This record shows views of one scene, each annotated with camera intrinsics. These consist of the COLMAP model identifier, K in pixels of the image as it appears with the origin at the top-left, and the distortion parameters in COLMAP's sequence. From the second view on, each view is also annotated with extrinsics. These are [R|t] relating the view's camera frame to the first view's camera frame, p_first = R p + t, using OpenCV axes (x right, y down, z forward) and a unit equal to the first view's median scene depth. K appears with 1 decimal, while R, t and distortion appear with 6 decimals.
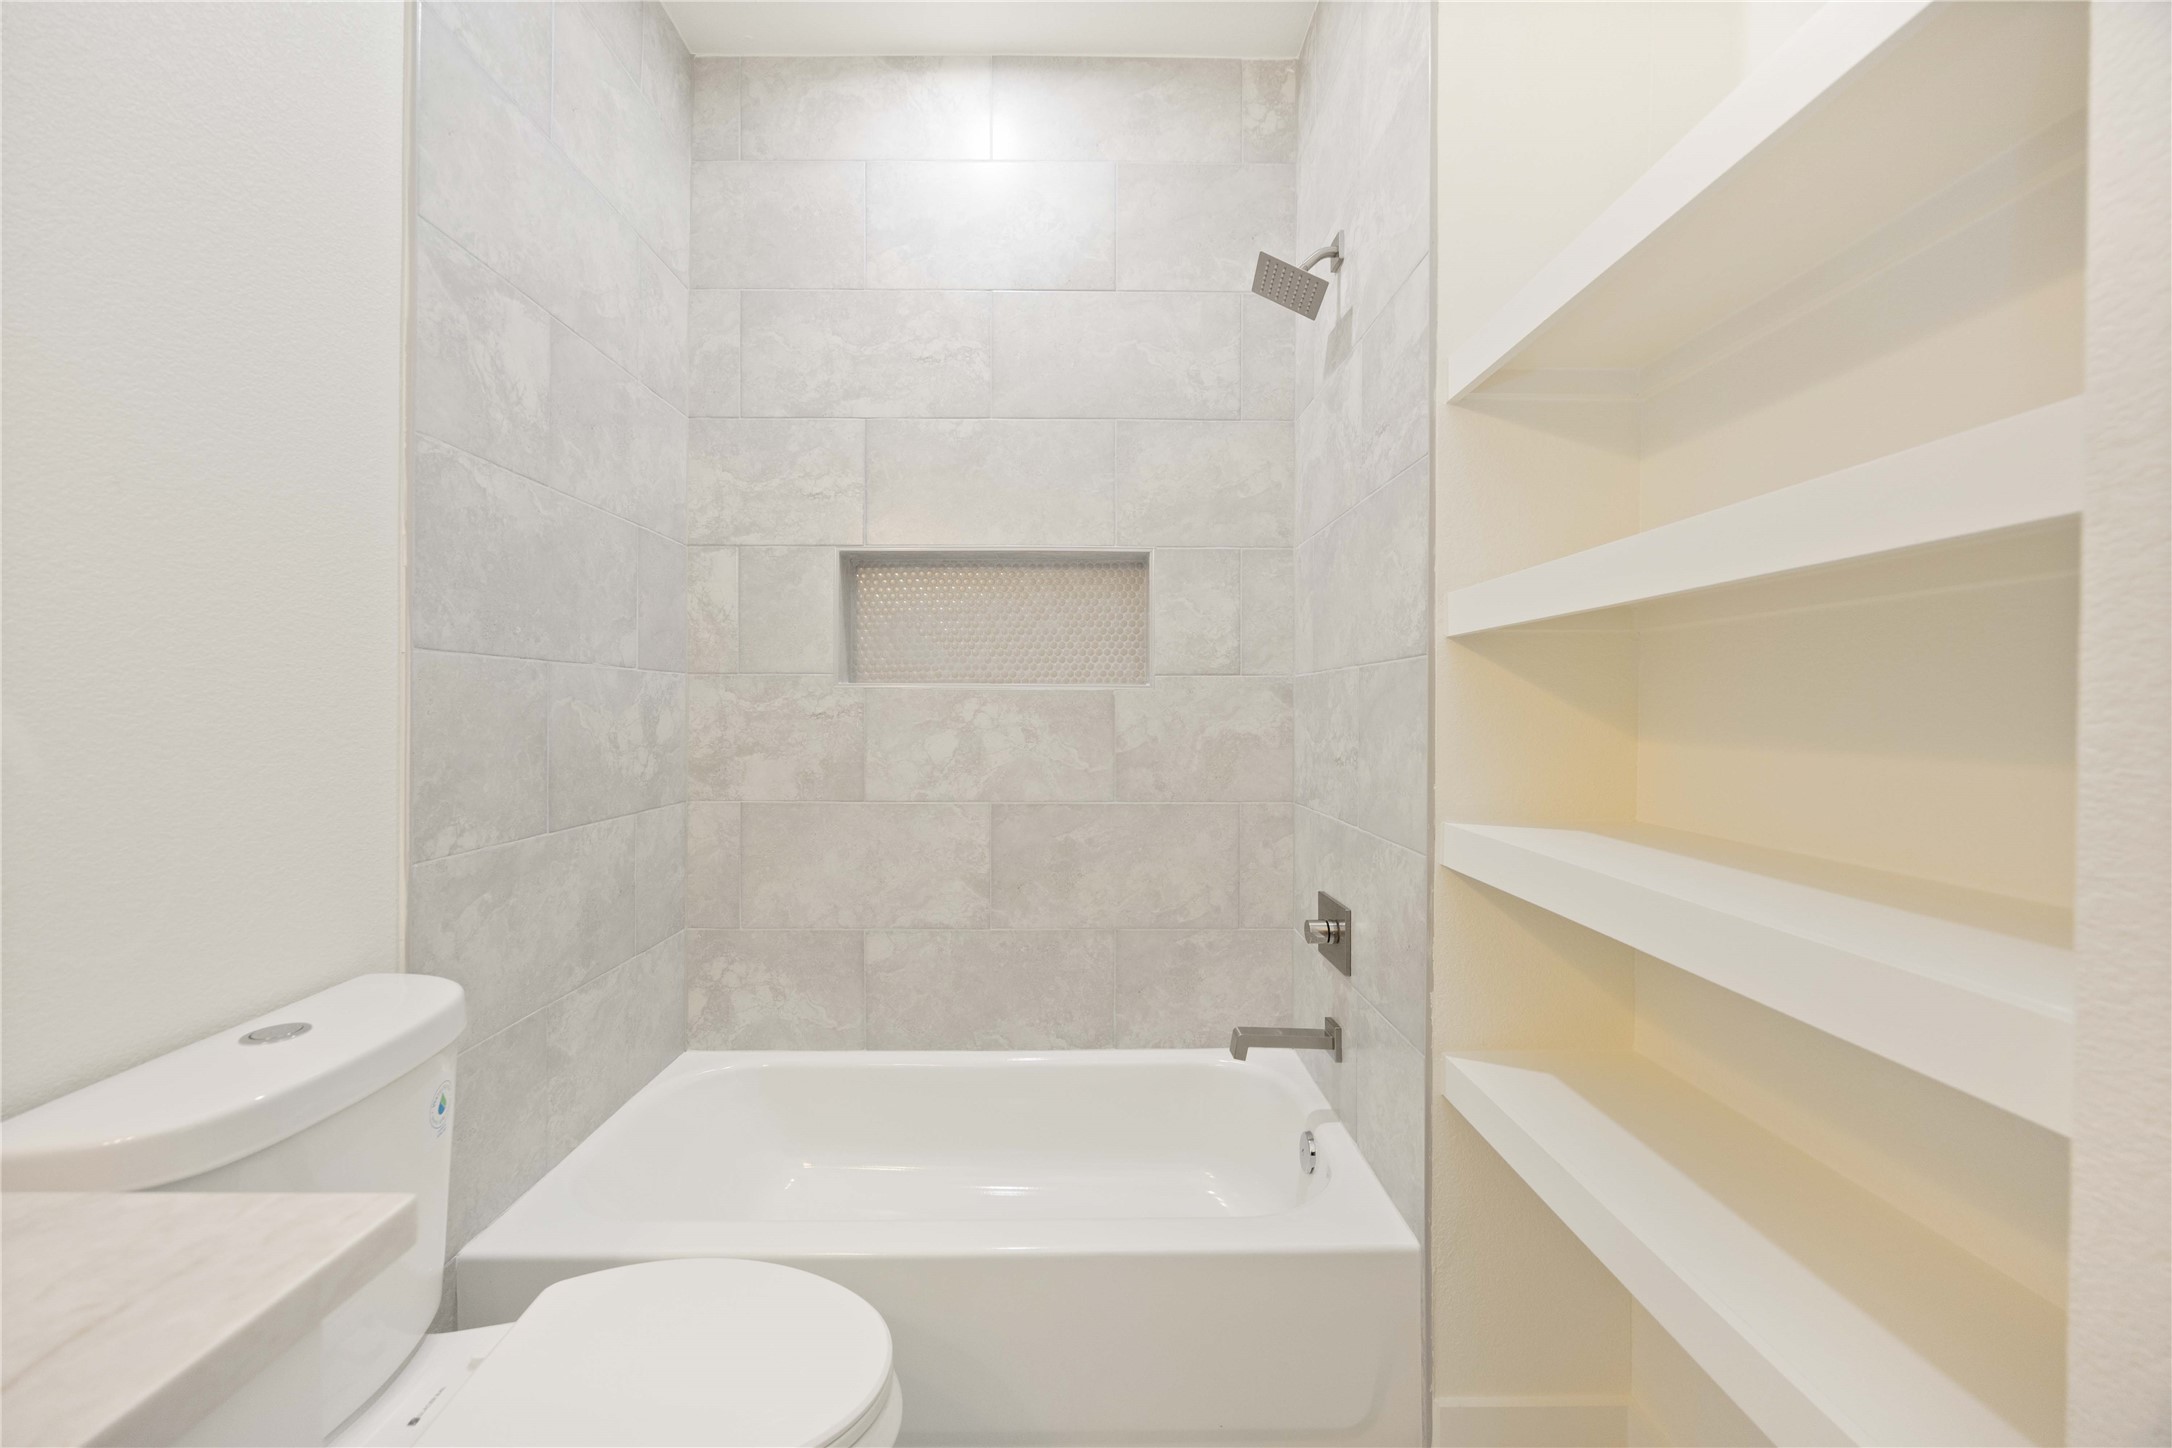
lens RADIAL K [[844.3, 0, 1082.5], [0, 844.3, 719.3], [0, 0, 1]] dist [-0.003398, -0.000235]
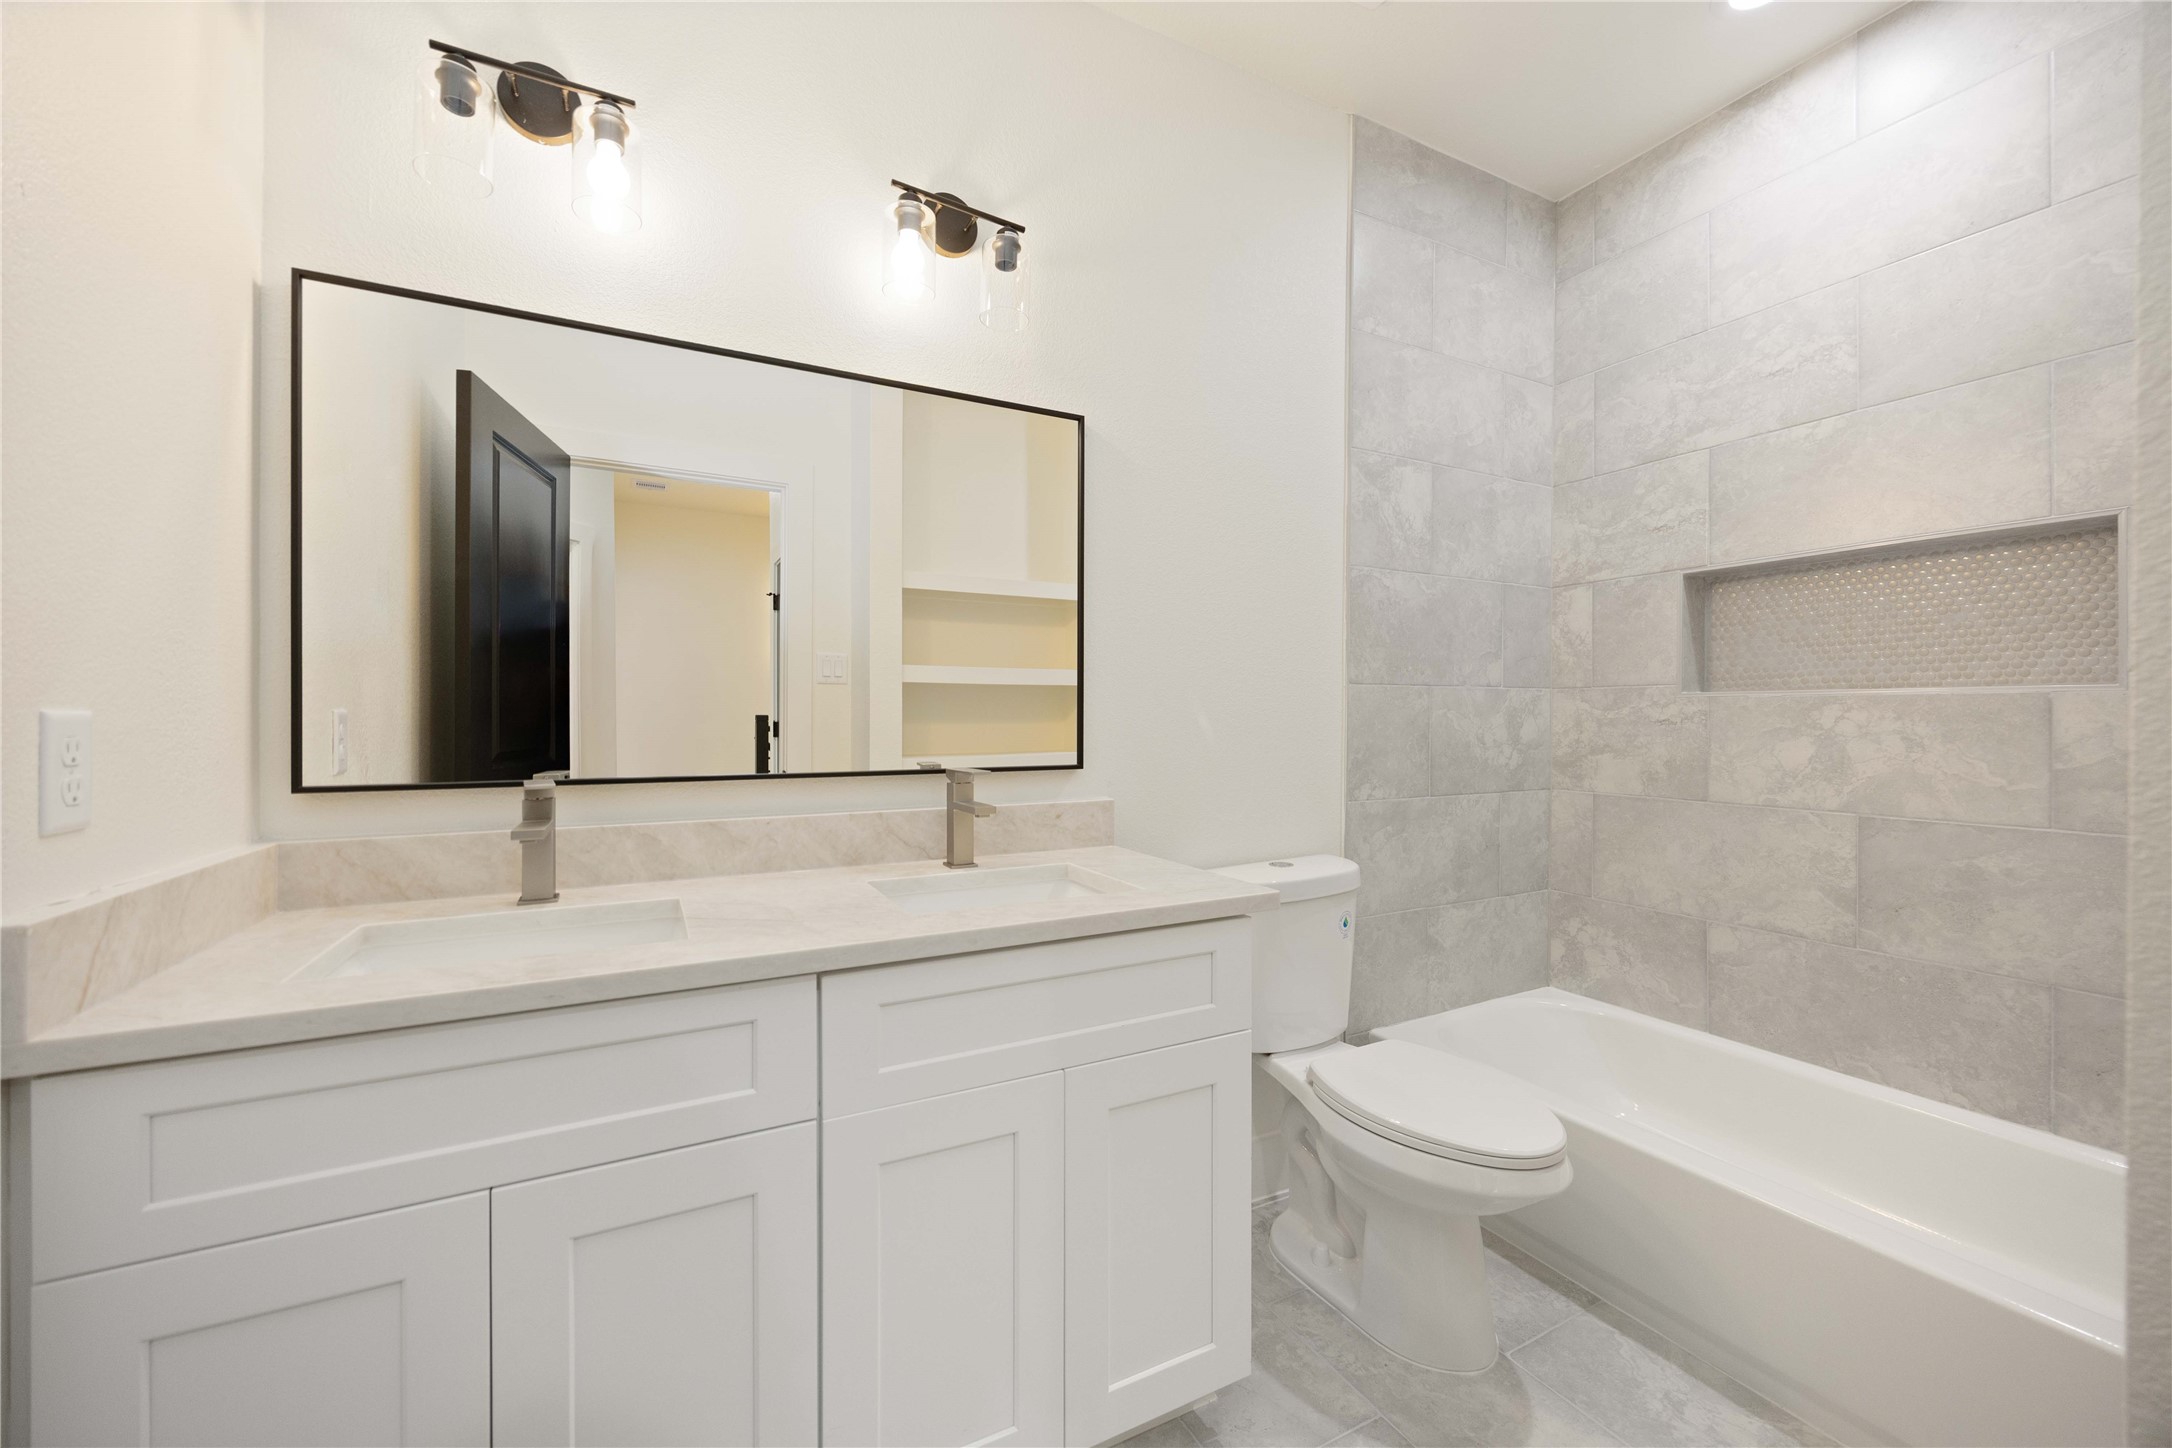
lens RADIAL K [[844.3, 0, 1094.7], [0, 844.3, 723.5], [0, 0, 1]] dist [-0.003398, -0.000235]
pose [[0.470816, 0.004480, -0.882220, 0.327960], [-0.008341, 0.999965, 0.000626, 0.003274], [0.882192, 0.007064, 0.470837, -0.204481]]
